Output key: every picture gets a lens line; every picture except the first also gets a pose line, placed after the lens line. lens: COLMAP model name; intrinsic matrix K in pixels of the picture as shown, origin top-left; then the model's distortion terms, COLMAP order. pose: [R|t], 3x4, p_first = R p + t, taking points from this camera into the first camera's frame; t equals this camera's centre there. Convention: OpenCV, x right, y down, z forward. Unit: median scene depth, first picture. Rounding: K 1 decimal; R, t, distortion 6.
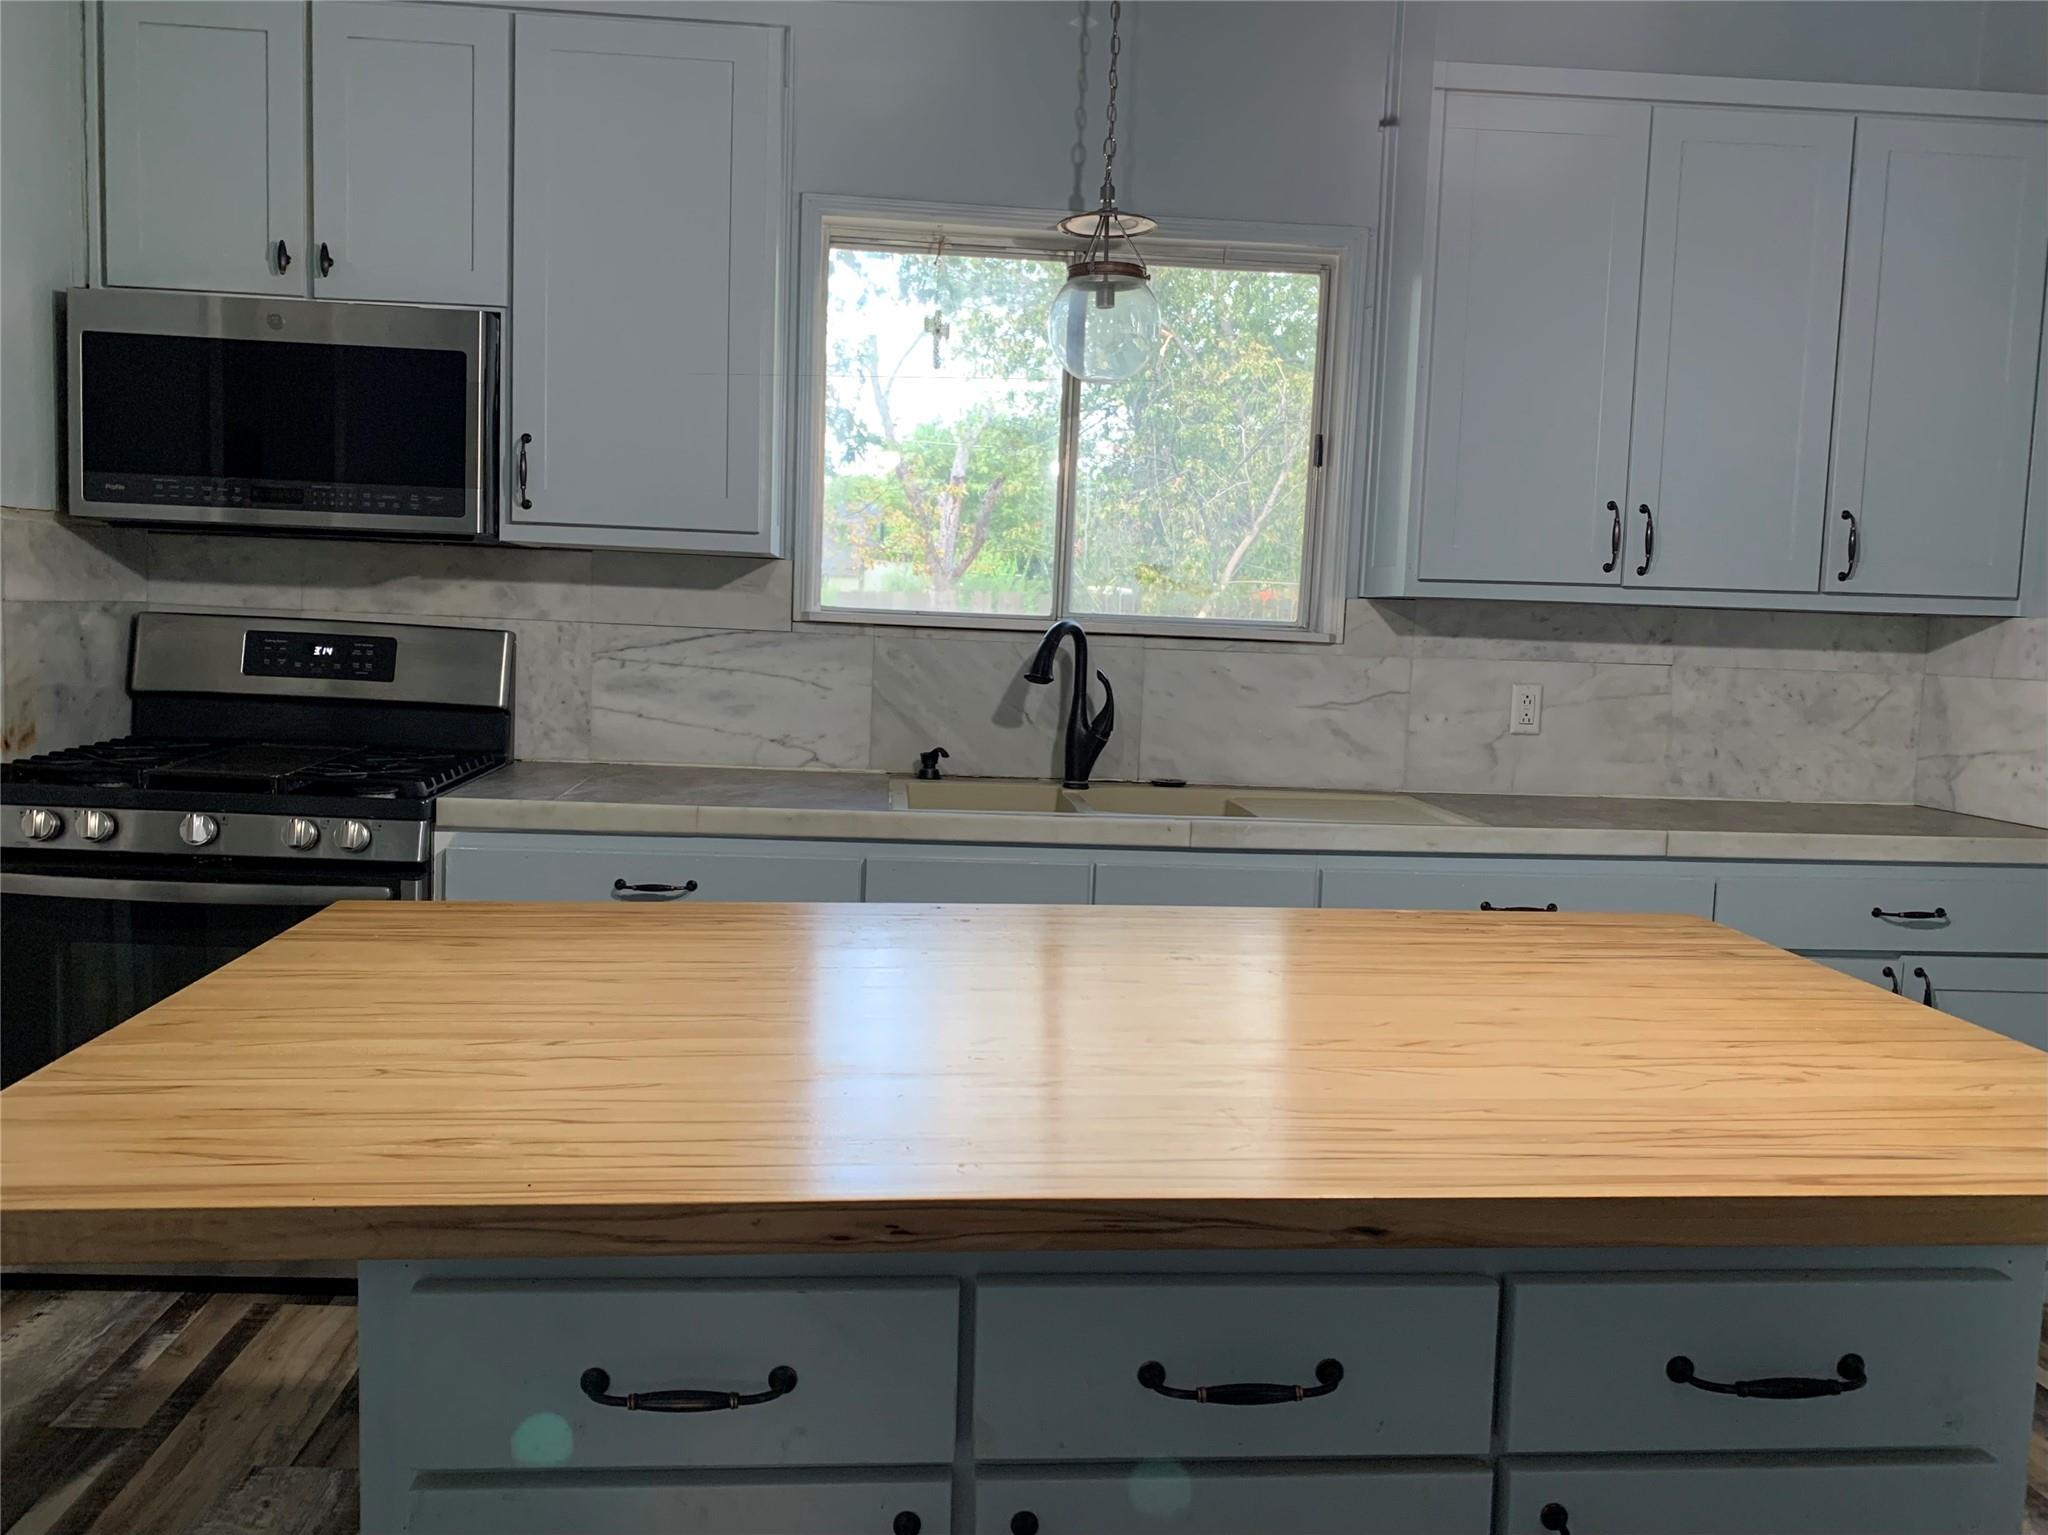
lens RADIAL K [[1570.8, 0, 1024.0], [0, 1570.8, 767.5], [0, 0, 1]] dist [0.078299, -0.128145]
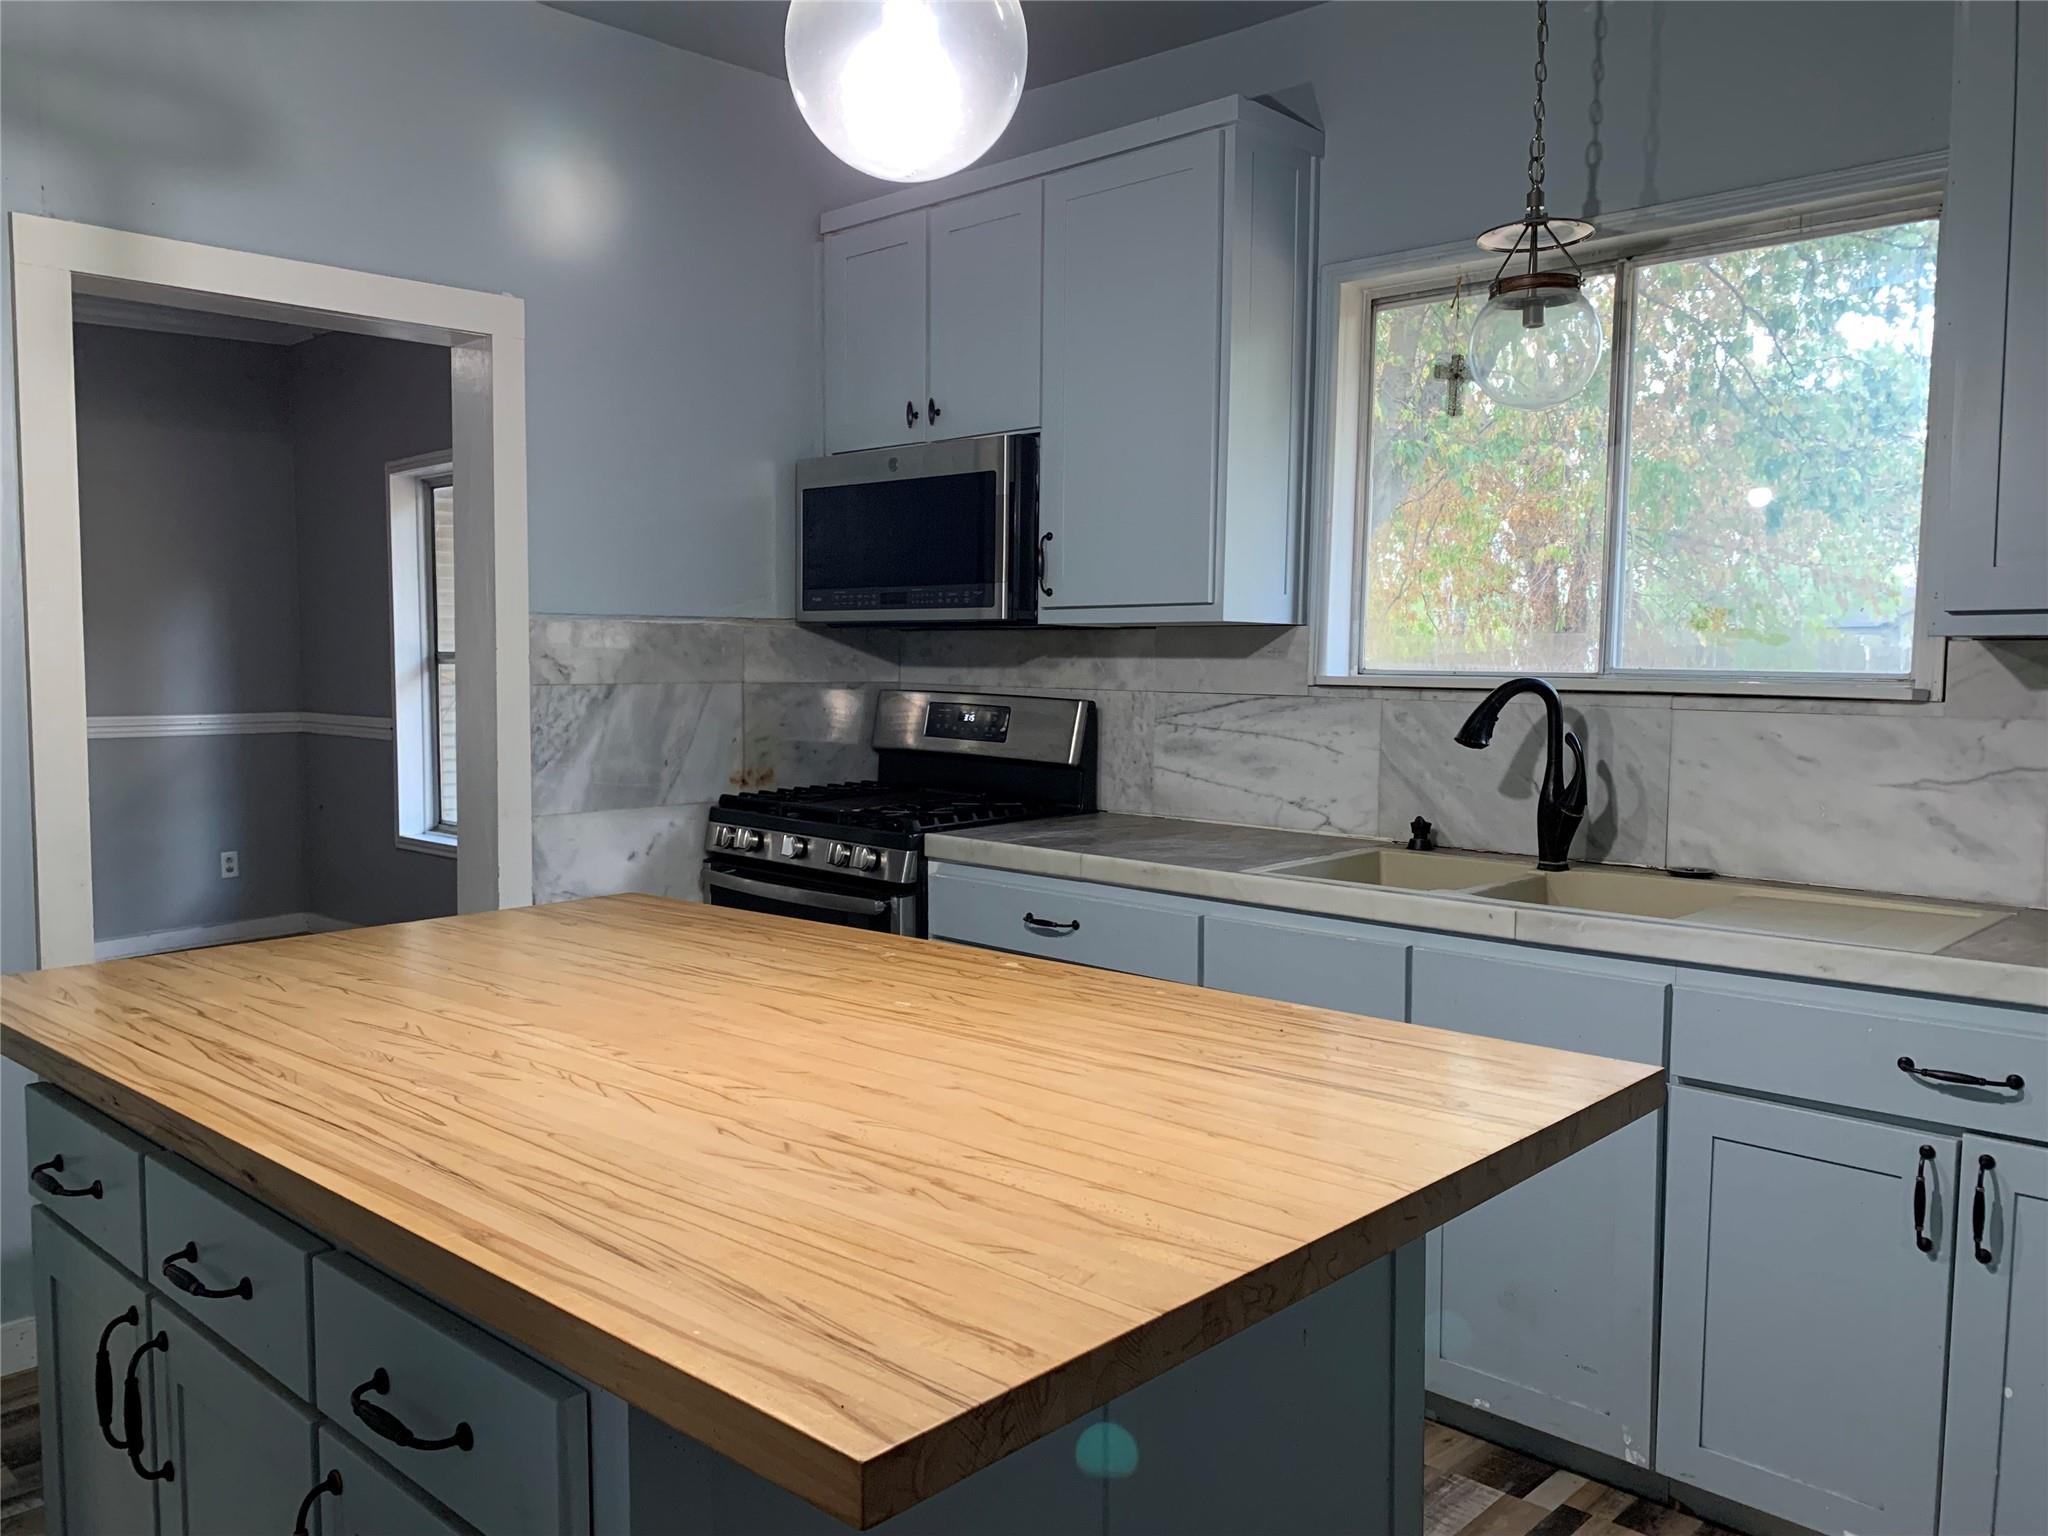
lens RADIAL K [[1547.9, 0, 1024.0], [0, 1547.9, 768.0], [0, 0, 1]] dist [0.075902, -0.119691]
pose [[0.667115, 0.019762, -0.744693, 0.481760], [-0.055089, 0.998220, -0.022861, -0.007182], [0.742915, 0.056276, 0.667016, 0.201272]]
